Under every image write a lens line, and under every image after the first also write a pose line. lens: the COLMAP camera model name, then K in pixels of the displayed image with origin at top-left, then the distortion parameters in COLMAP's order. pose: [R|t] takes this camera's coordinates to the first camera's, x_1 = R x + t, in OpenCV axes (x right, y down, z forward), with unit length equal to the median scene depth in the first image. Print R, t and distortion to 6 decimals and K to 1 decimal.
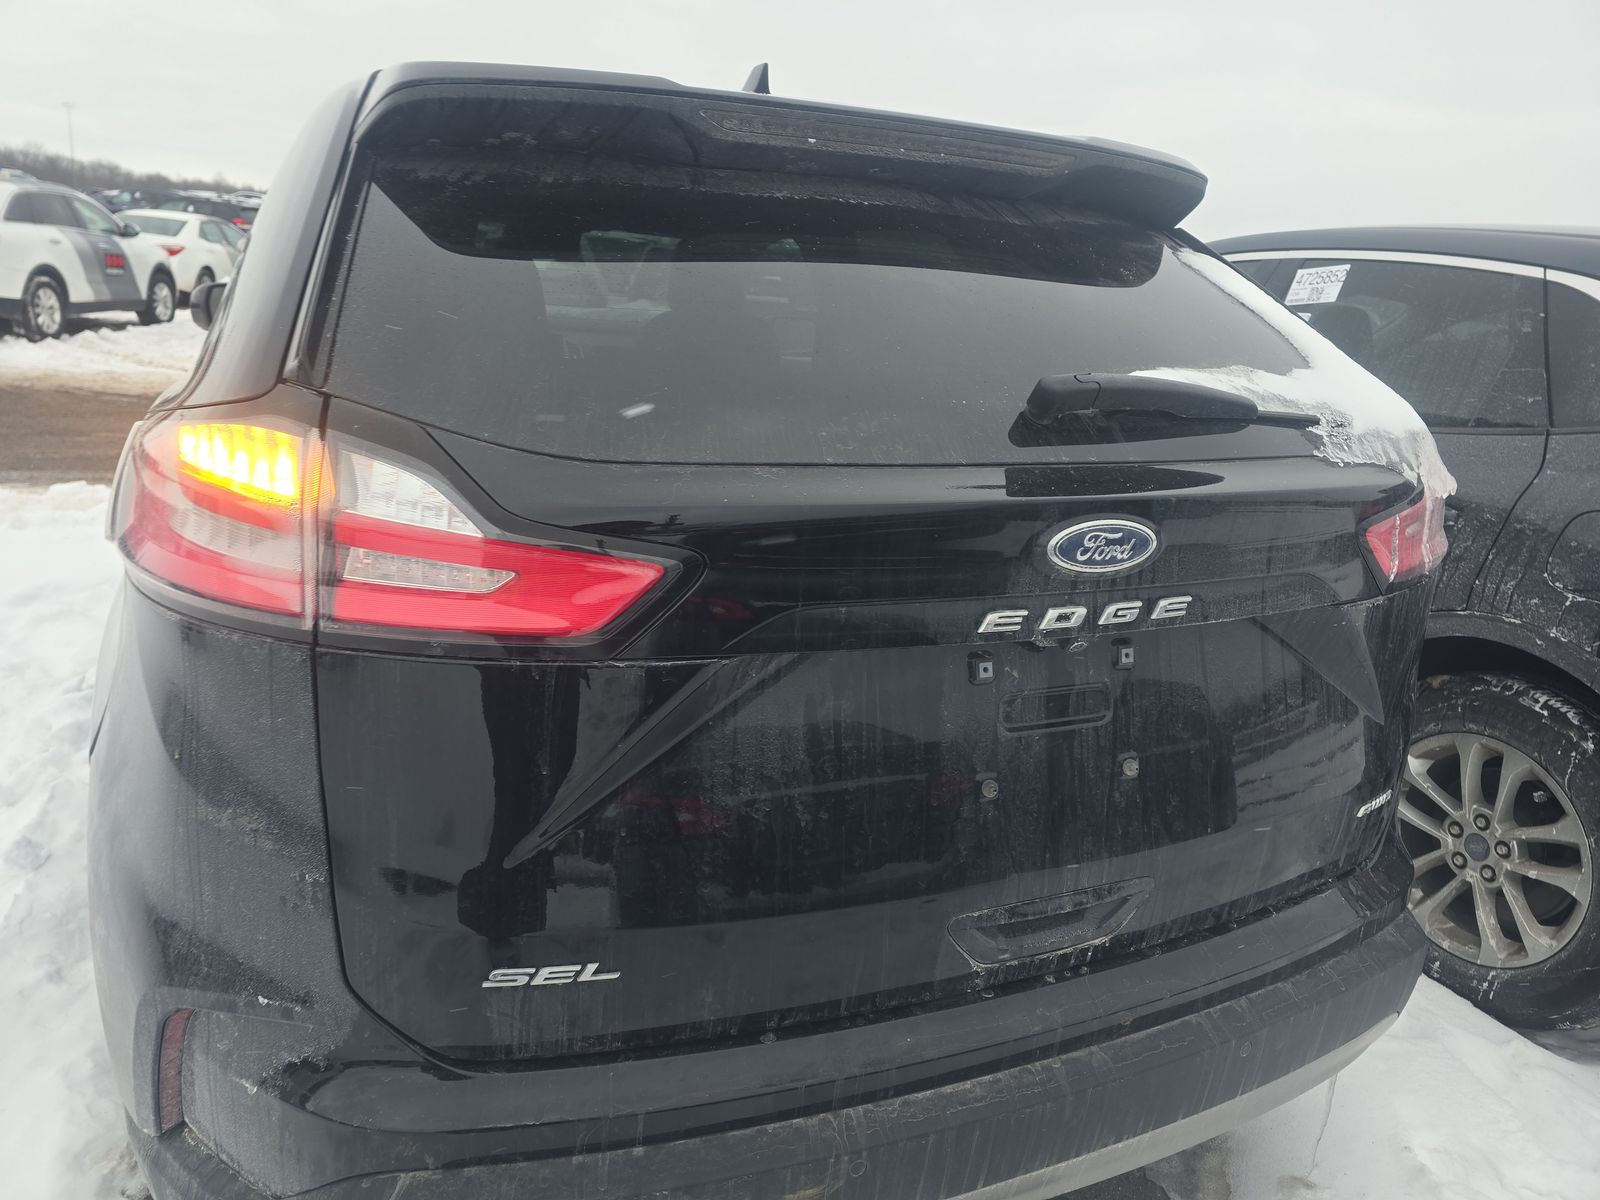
lens RADIAL K [[1069.1, 0, 809.2], [0, 1069.1, 593.2], [0, 0, 1]] dist [0.079860, -0.078373]
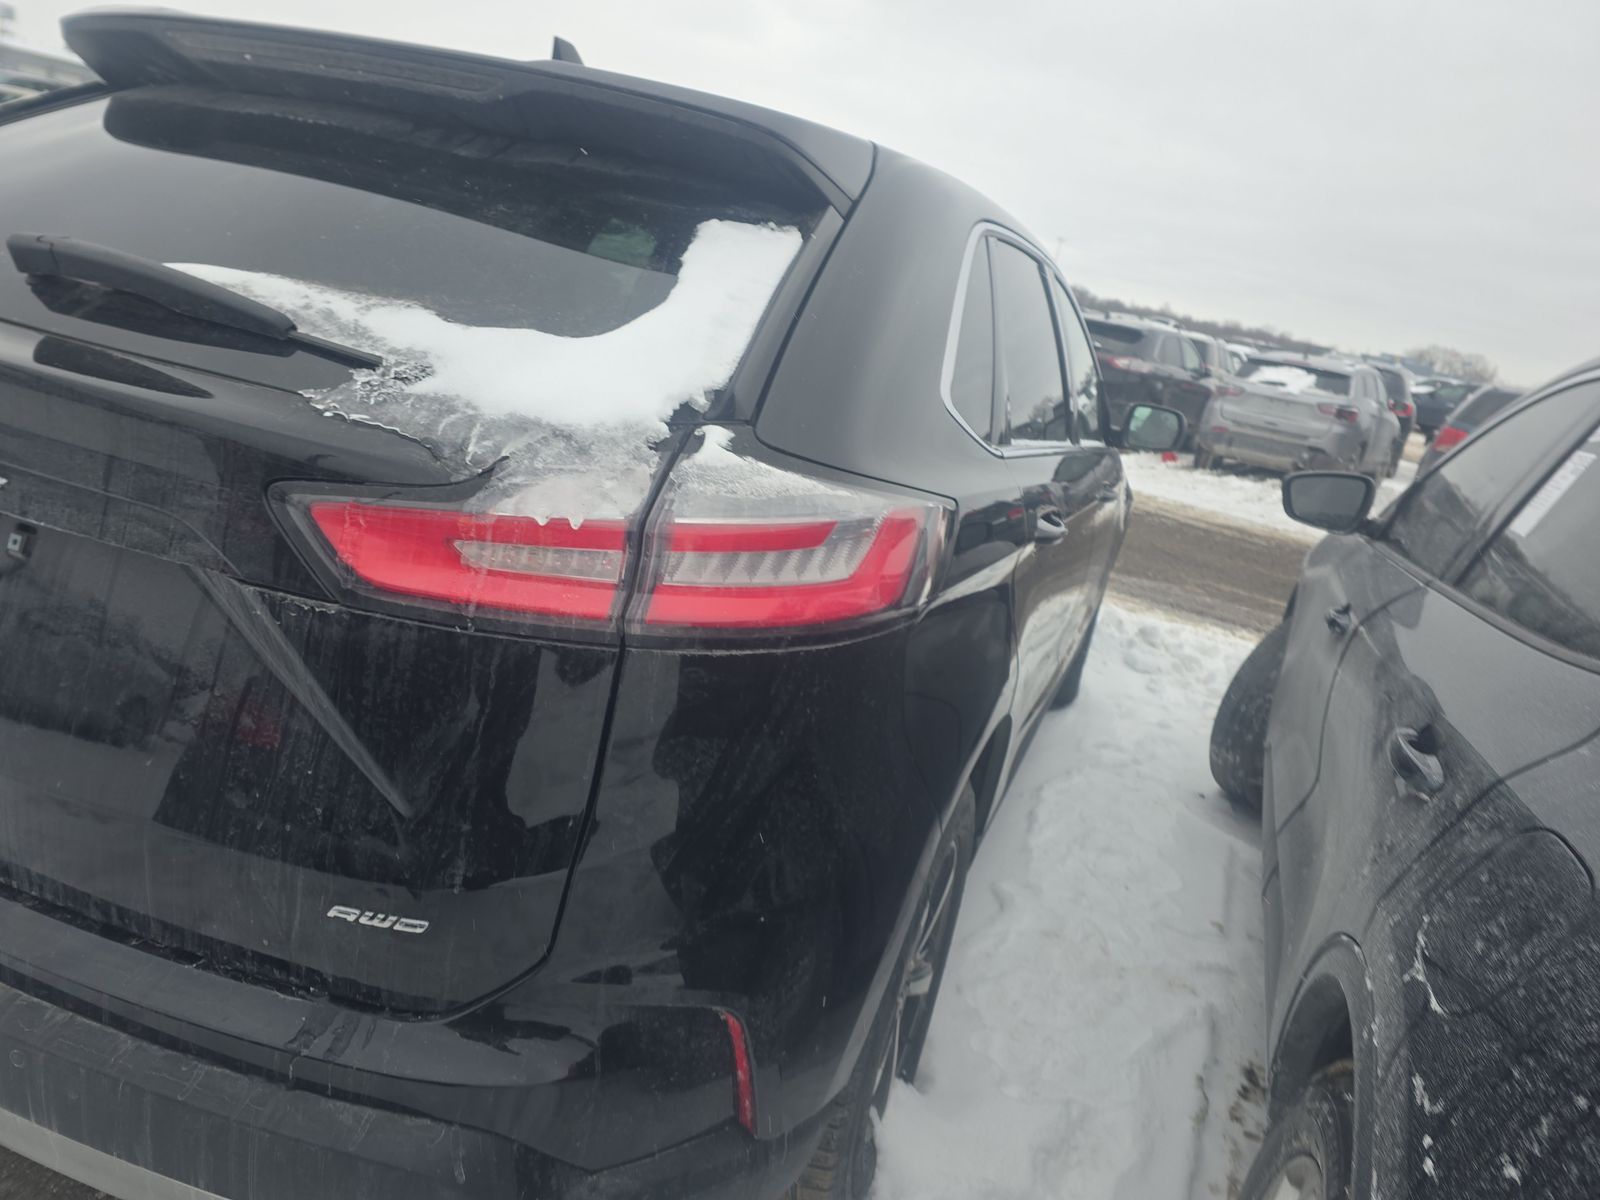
lens RADIAL K [[1069.1, 0, 809.2], [0, 1069.1, 593.2], [0, 0, 1]] dist [0.079860, -0.078373]
pose [[0.727589, 0.248985, -0.639235, 1.366453], [-0.314059, 0.949324, 0.012298, -0.124920], [0.609903, 0.191809, 0.768913, 0.705252]]
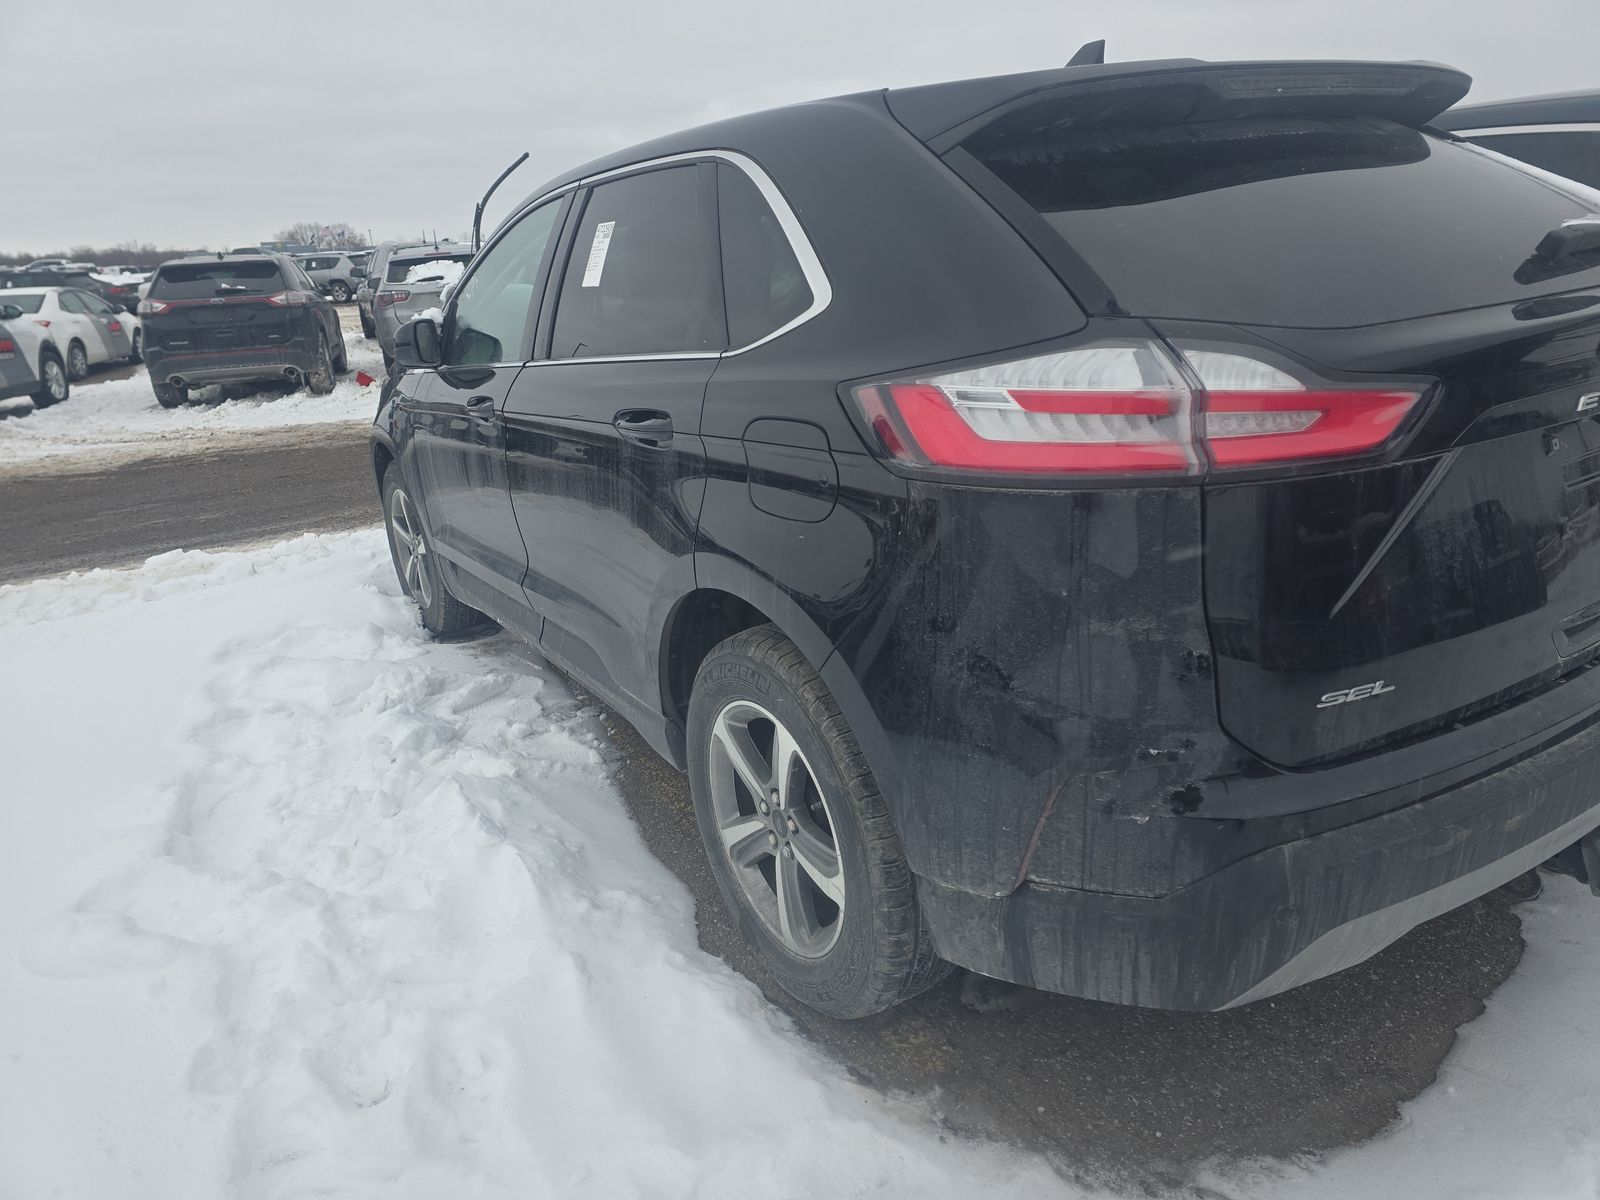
lens RADIAL K [[1068.9, 0, 800.0], [0, 1068.9, 600.0], [0, 0, 1]] dist [0.071649, -0.072361]
pose [[0.978964, -0.181875, 0.092476, -0.907845], [0.178866, 0.983063, 0.039919, 0.035681], [-0.098170, -0.022539, 0.994914, -0.300265]]
